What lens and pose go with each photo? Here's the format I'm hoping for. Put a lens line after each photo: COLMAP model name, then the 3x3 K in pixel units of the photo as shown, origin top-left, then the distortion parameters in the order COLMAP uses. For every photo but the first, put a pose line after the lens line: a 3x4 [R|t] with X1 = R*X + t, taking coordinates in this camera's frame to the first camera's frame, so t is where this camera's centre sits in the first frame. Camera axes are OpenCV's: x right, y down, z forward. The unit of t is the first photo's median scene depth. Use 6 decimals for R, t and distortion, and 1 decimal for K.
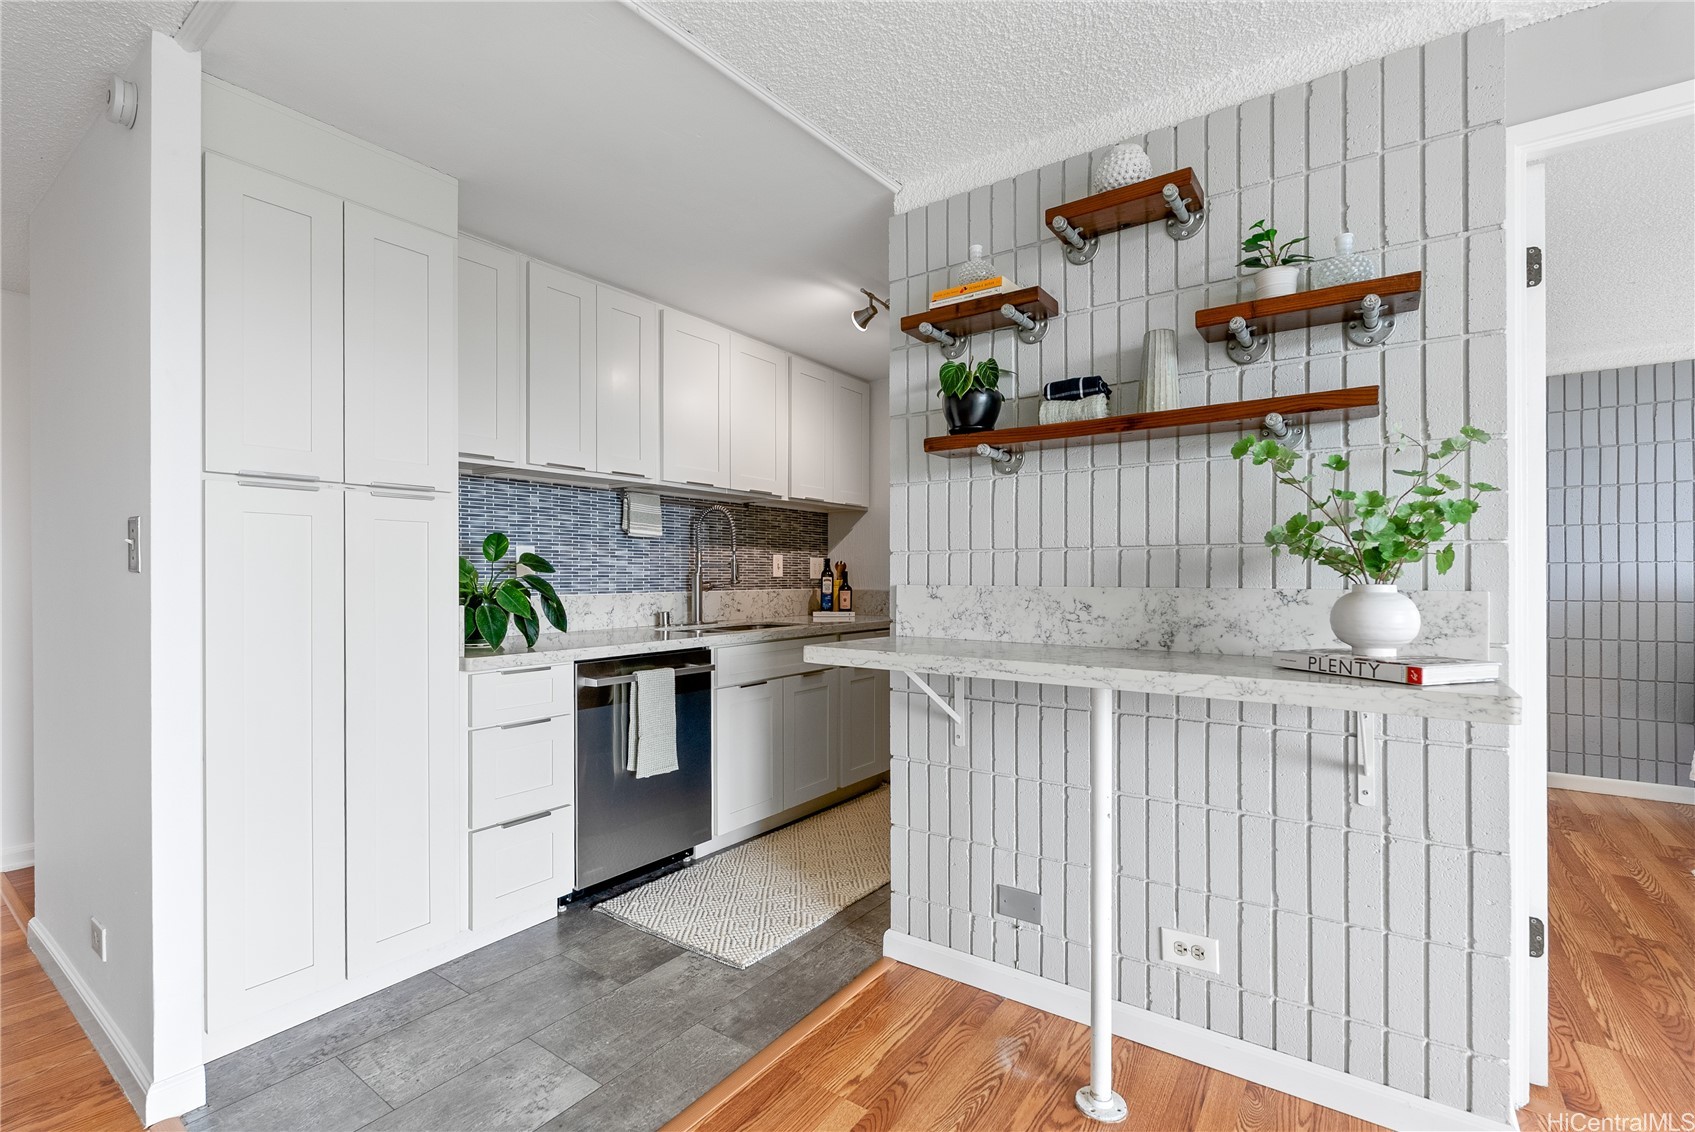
lens RADIAL K [[753.0, 0, 848.0], [0, 753.0, 573.6], [0, 0, 1]] dist [-0.004413, -0.000827]
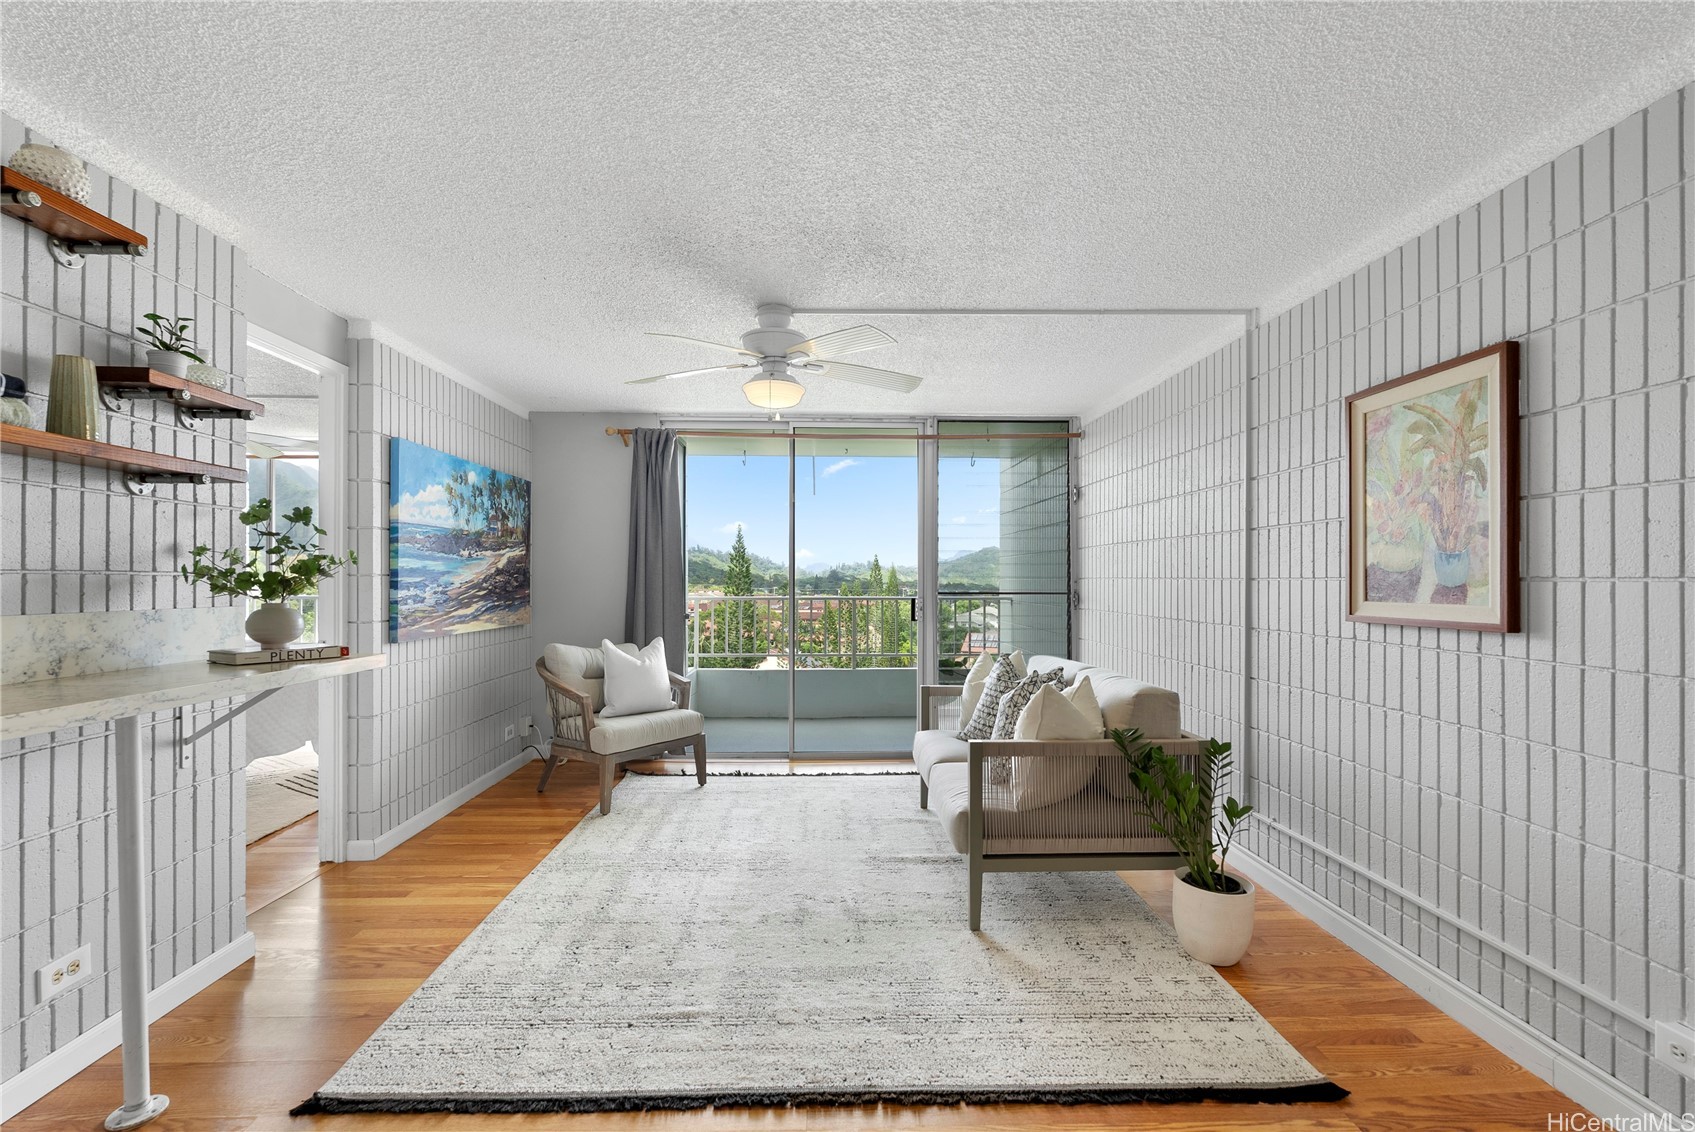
lens RADIAL K [[753.0, 0, 855.4], [0, 753.0, 576.1], [0, 0, 1]] dist [-0.004413, -0.000827]
pose [[-0.617667, 0.006507, 0.786413, -0.675846], [0.001705, 0.999974, -0.006935, -0.014994], [-0.786438, -0.002942, -0.617663, 0.534195]]
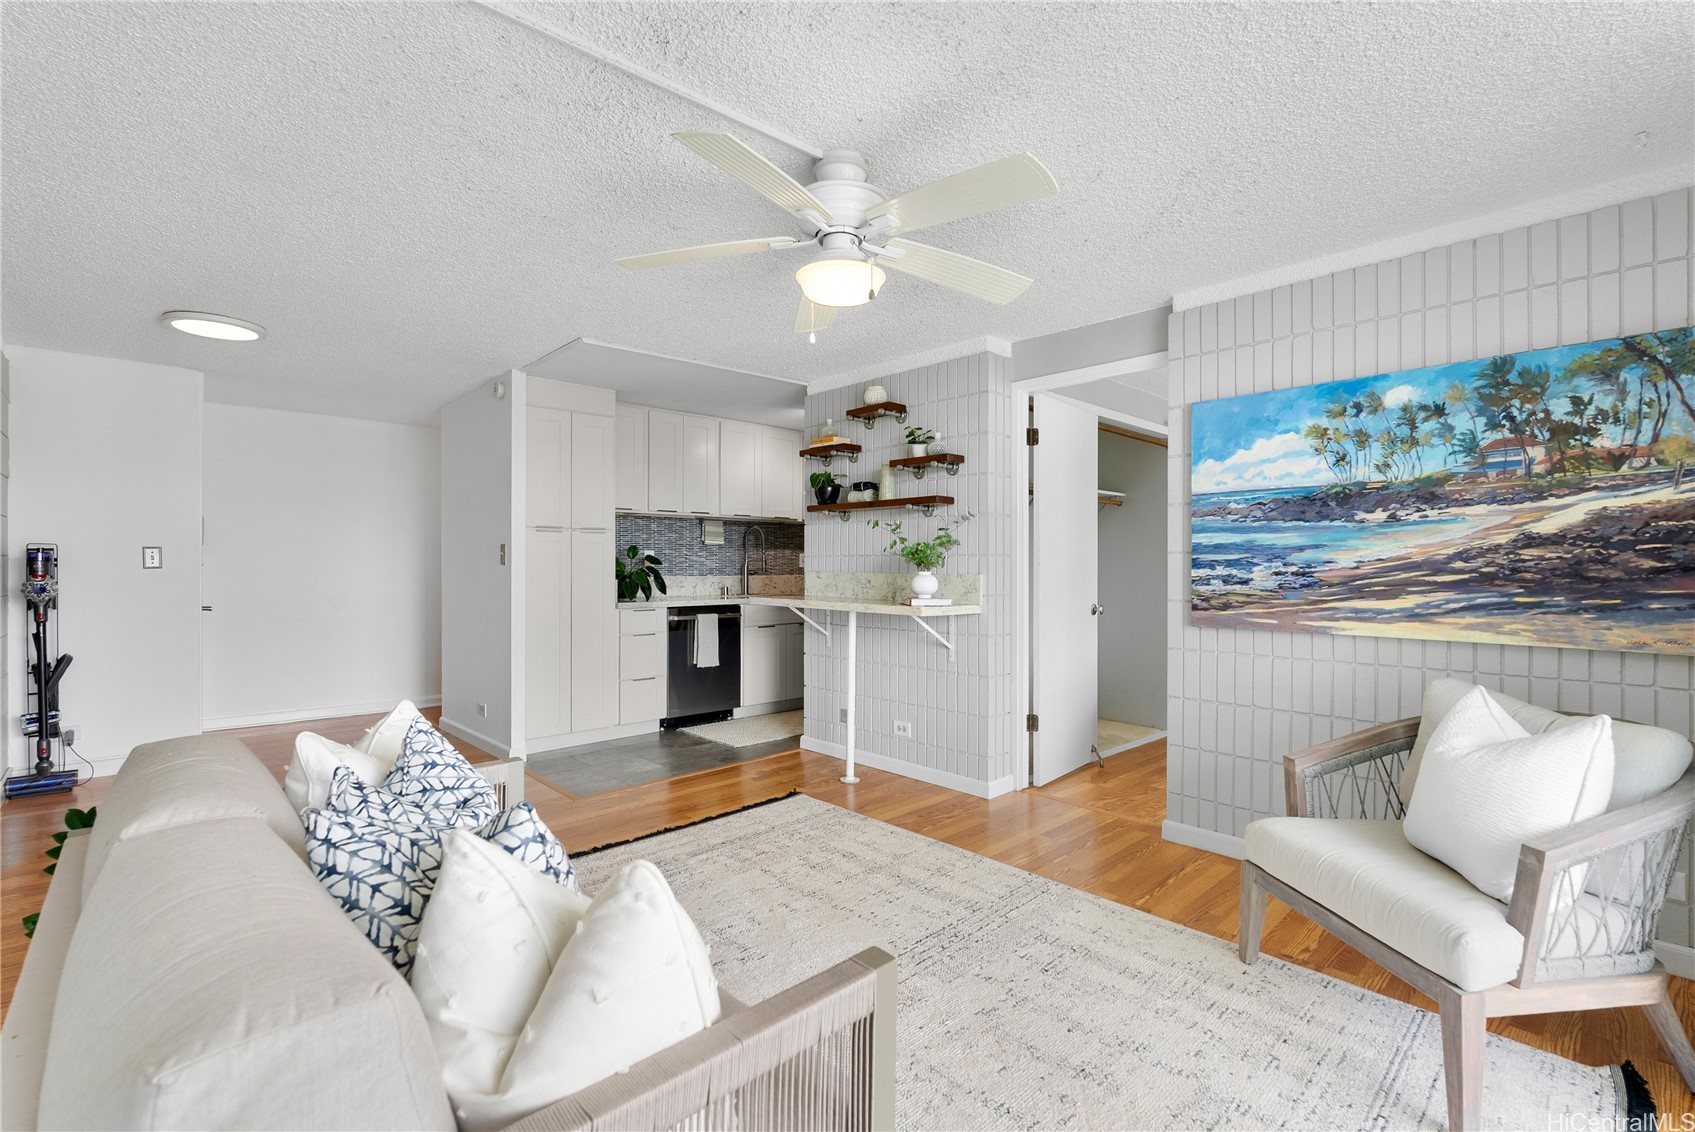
lens RADIAL K [[753.0, 0, 846.7], [0, 753.0, 561.0], [0, 0, 1]] dist [-0.004413, -0.000827]
pose [[0.981293, 0.003548, -0.192486, 0.498989], [-0.004319, 0.999984, -0.003586, -0.006644], [0.192470, 0.004350, 0.981293, -0.903469]]
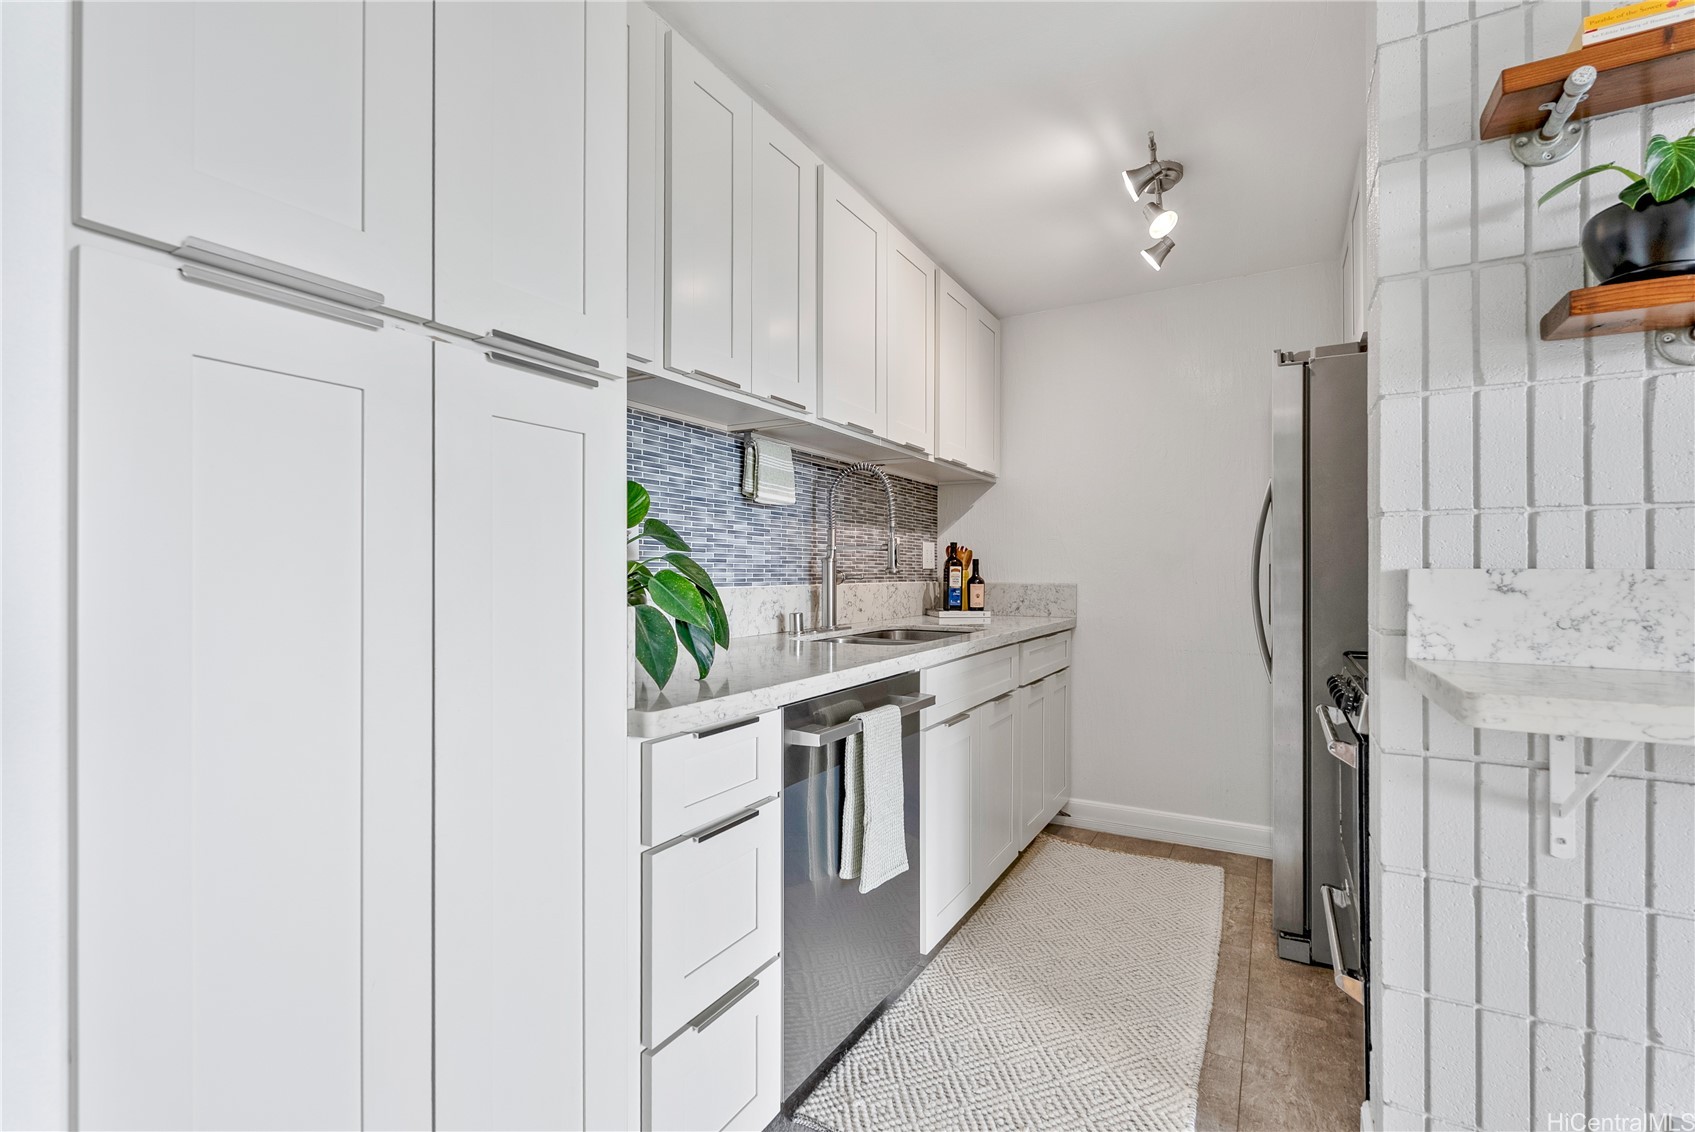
lens RADIAL K [[753.0, 0, 843.7], [0, 753.0, 570.5], [0, 0, 1]] dist [-0.004413, -0.000827]
pose [[0.995406, 0.002323, 0.095712, -0.352832], [-0.002368, 0.999997, 0.000362, 0.014360], [-0.095711, -0.000587, 0.995409, 0.404619]]
